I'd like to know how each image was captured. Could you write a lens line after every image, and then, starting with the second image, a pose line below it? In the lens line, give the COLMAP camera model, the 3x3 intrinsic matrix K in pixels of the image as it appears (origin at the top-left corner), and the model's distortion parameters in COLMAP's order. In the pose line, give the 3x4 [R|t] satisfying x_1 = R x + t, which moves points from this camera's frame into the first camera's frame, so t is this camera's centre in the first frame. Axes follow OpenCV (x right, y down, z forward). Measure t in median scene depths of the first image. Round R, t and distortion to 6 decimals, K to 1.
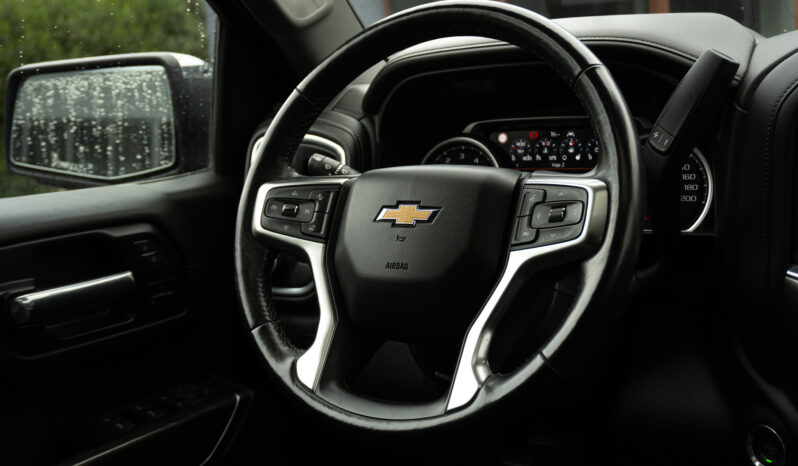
lens RADIAL K [[926.4, 0, 399.0], [0, 926.4, 233.0], [0, 0, 1]] dist [-0.001483, 0.008415]
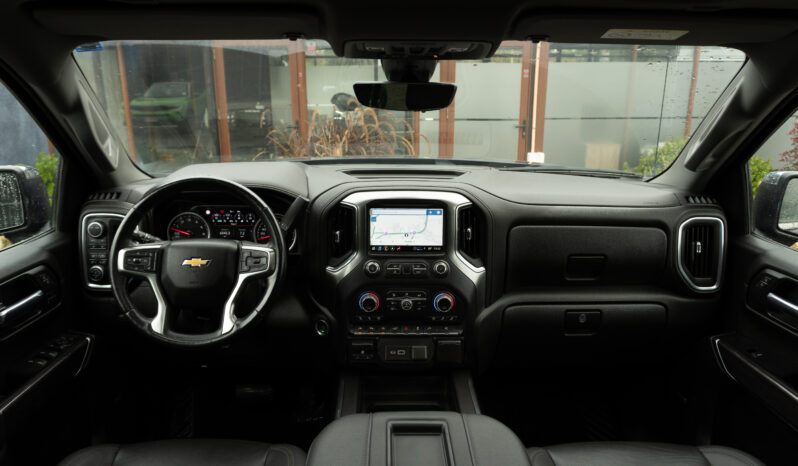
lens RADIAL K [[558.8, 0, 385.4], [0, 558.8, 224.3], [0, 0, 1]] dist [-0.007763, -0.001328]
pose [[0.835718, -0.061390, 0.545717, -0.321322], [0.022757, 0.996750, 0.077278, -0.190830], [-0.548687, -0.052164, 0.834399, -0.488805]]
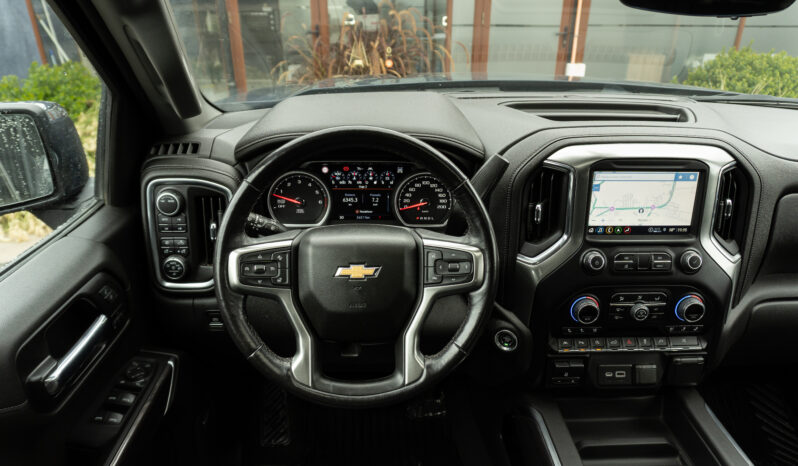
lens RADIAL K [[539.2, 0, 399.0], [0, 539.2, 233.0], [0, 0, 1]] dist [-0.024660, 0.000059]
pose [[0.814656, -0.167037, 0.555368, -0.356158], [0.019947, 0.965127, 0.261020, -0.264250], [-0.579601, -0.201564, 0.789579, 0.184698]]
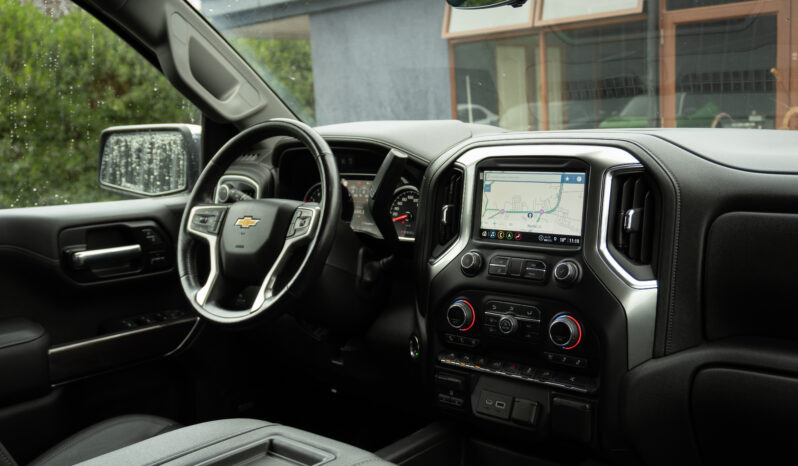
lens RADIAL K [[816.3, 0, 399.0], [0, 816.3, 233.0], [0, 0, 1]] dist [0.004609, -0.002875]
pose [[0.990277, 0.052542, -0.128808, 0.472258], [-0.053691, 0.998543, -0.005459, -0.003534], [0.128333, 0.012322, 0.991655, -0.626850]]
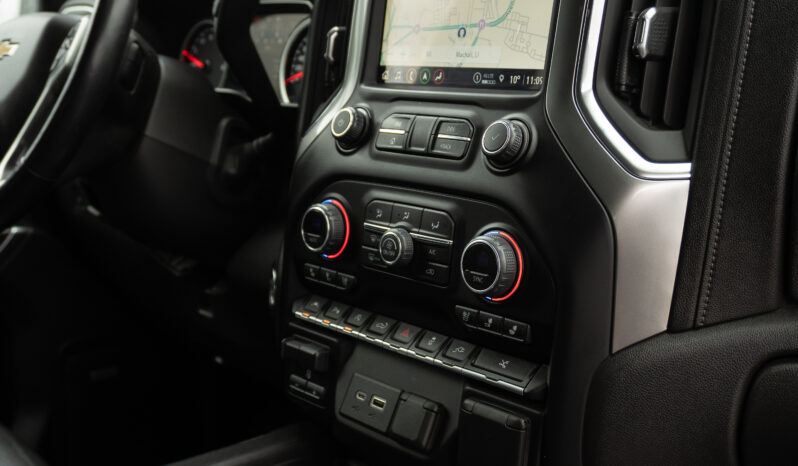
lens RADIAL K [[957.9, 0, 399.5], [0, 957.9, 258.3], [0, 0, 1]] dist [-0.004098, -0.003262]
pose [[0.961761, 0.130875, -0.240599, 0.667328], [-0.116580, 0.990511, 0.072780, 0.076734], [0.247841, -0.041948, 0.967892, -0.064946]]
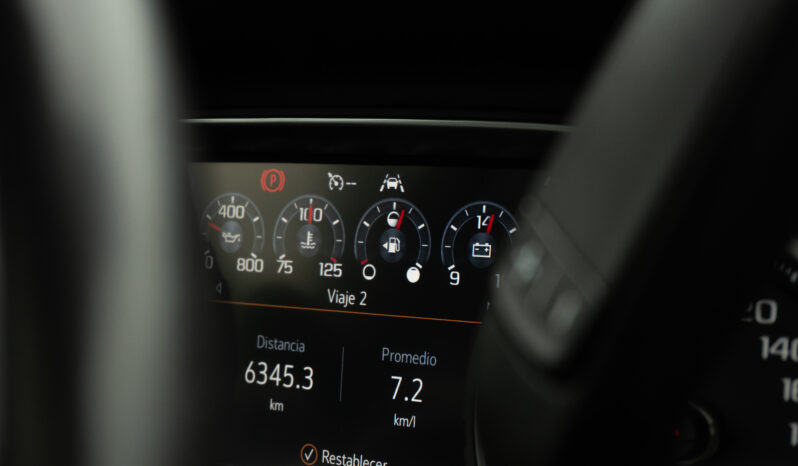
lens RADIAL K [[1721.7, 0, 399.0], [0, 1721.7, 233.0], [0, 0, 1]] dist [0.029304, 0.430215]
pose [[0.998952, 0.025656, -0.037903, 0.219266], [-0.026702, 0.999269, -0.027356, -0.084490], [0.037173, 0.028339, 0.998907, 0.544382]]
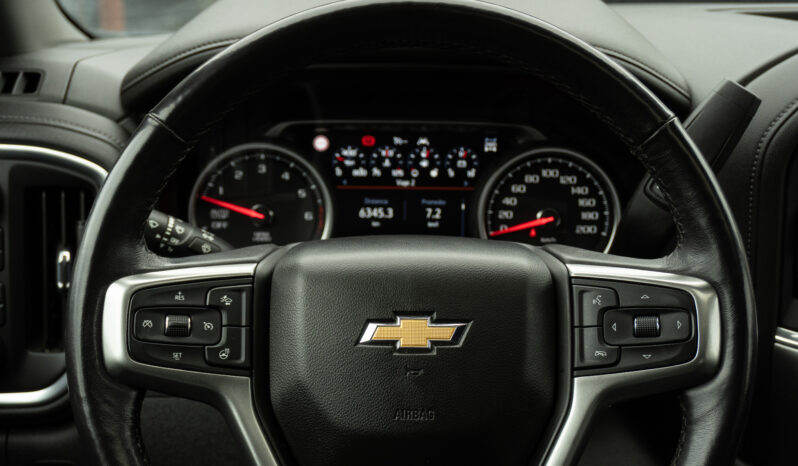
lens RADIAL K [[1128.4, 0, 399.0], [0, 1128.4, 233.0], [0, 0, 1]] dist [0.017418, 0.002682]
pose [[0.830824, -0.083357, 0.550257, -0.354345], [0.020517, 0.992635, 0.119393, -0.151263], [-0.556157, -0.087905, 0.826415, 0.274915]]
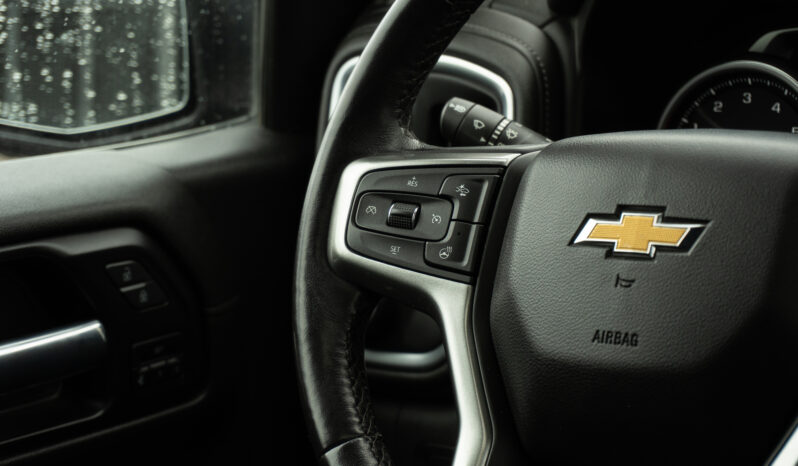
lens RADIAL K [[1721.7, 0, 399.0], [0, 1721.7, 233.0], [0, 0, 1]] dist [0.029304, 0.430215]
pose [[0.992446, 0.014030, -0.121876, -0.004481], [-0.011895, 0.999763, 0.018231, -0.028500], [0.122103, -0.016643, 0.992378, 0.058814]]
